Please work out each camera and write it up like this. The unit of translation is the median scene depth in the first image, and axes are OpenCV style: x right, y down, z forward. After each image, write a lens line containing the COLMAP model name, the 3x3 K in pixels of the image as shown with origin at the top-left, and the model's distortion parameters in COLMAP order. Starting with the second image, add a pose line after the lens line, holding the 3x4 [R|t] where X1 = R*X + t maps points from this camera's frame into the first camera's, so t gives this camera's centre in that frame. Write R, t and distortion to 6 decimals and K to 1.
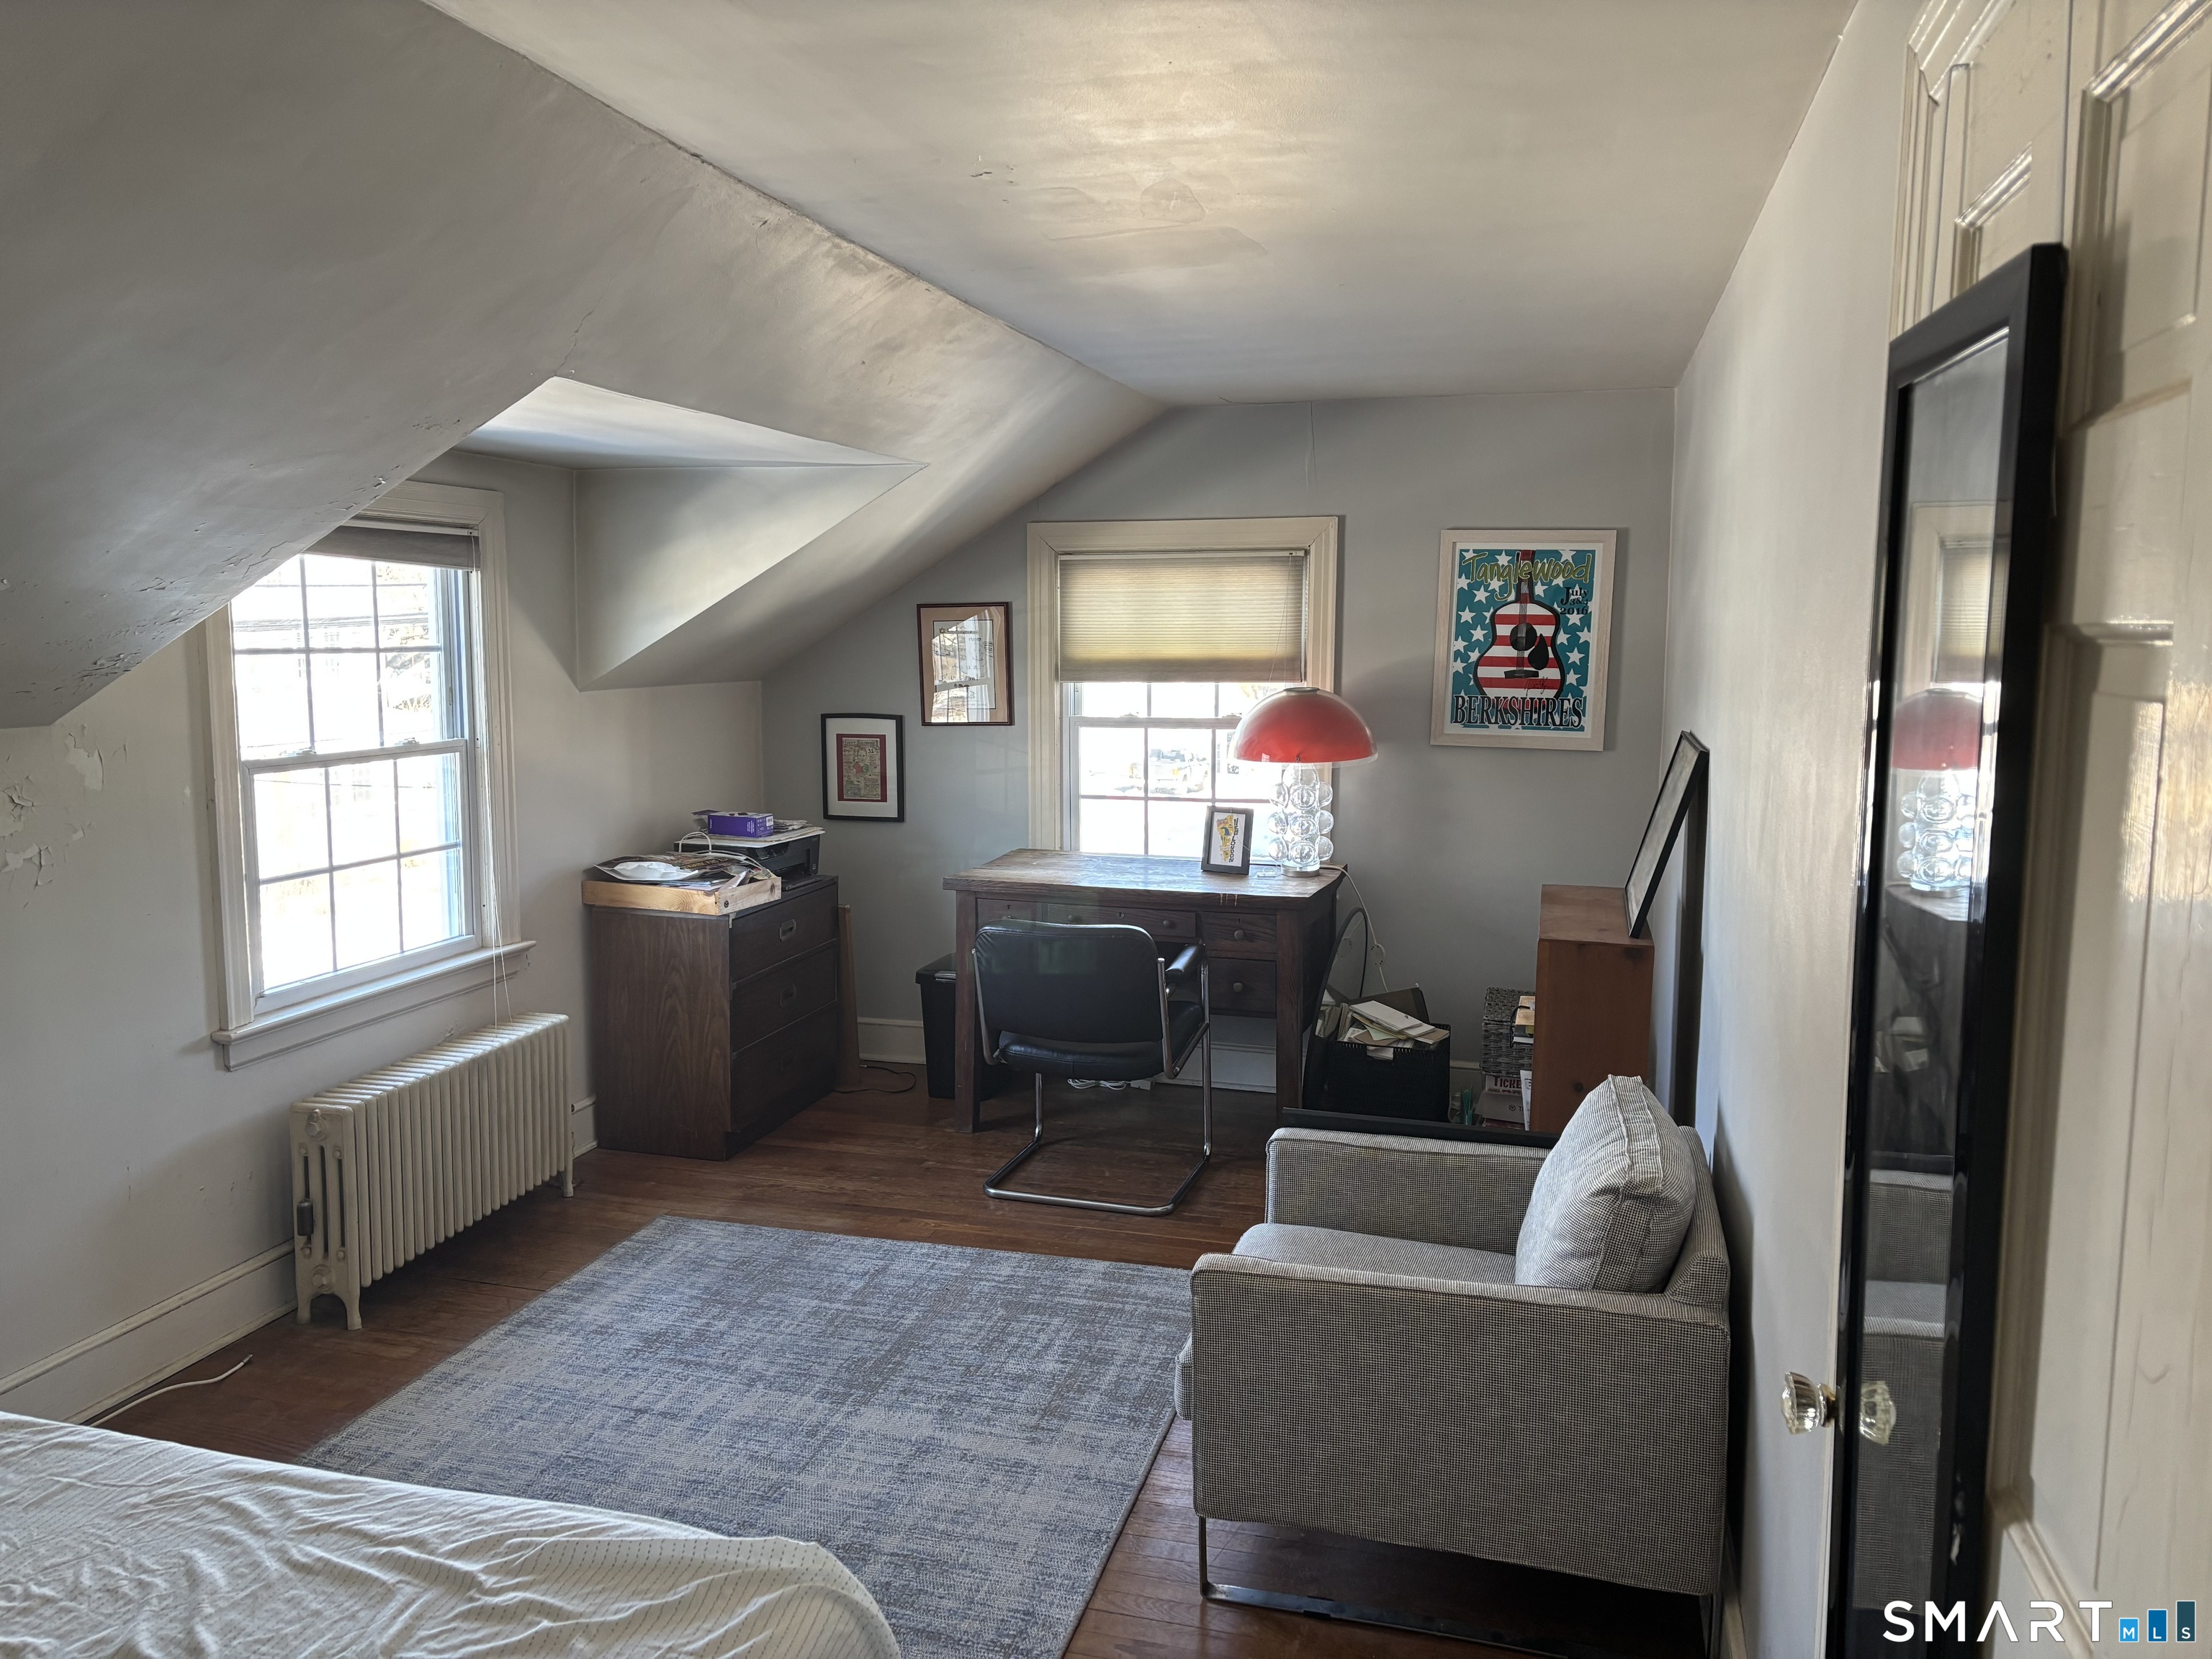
lens RADIAL K [[1663.0, 0, 1113.2], [0, 1663.0, 827.3], [0, 0, 1]] dist [0.073259, -0.090966]
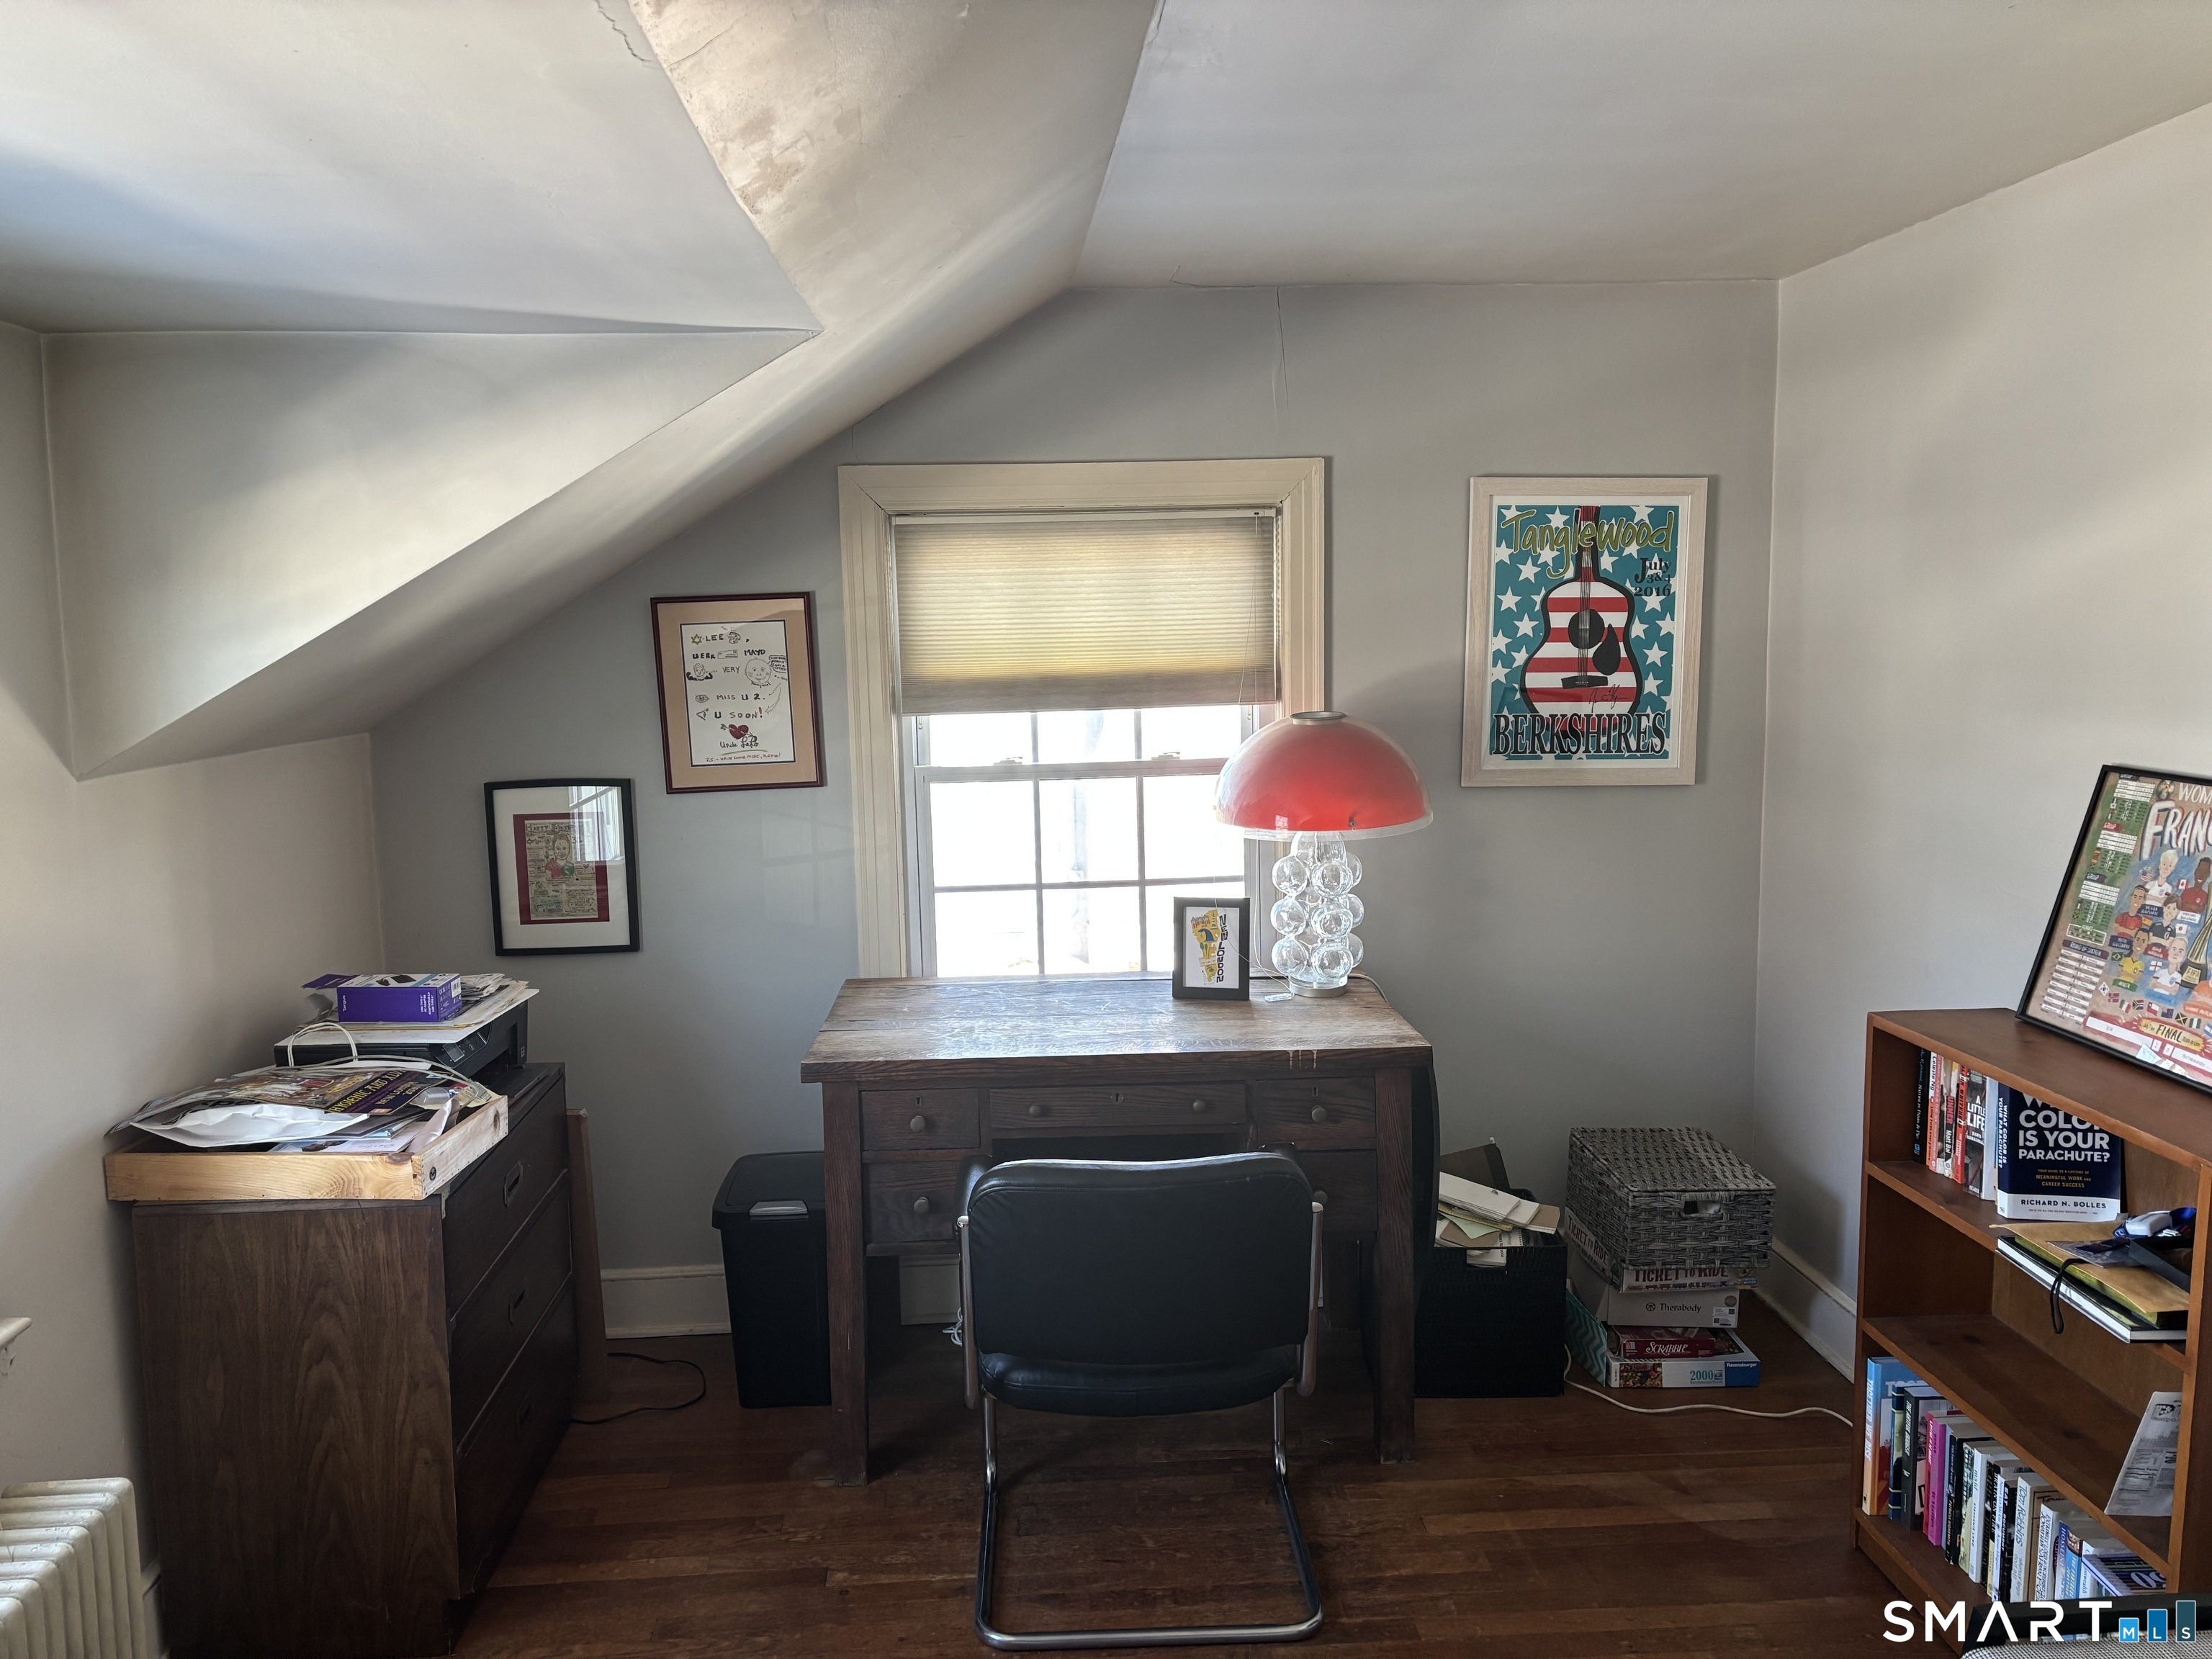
lens RADIAL K [[1663.0, 0, 1101.9], [0, 1663.0, 819.0], [0, 0, 1]] dist [0.073259, -0.090966]
pose [[0.940980, -0.060386, 0.333033, -0.188283], [0.061158, 0.998095, 0.008174, -0.051996], [-0.332892, 0.012676, 0.942880, 0.401142]]
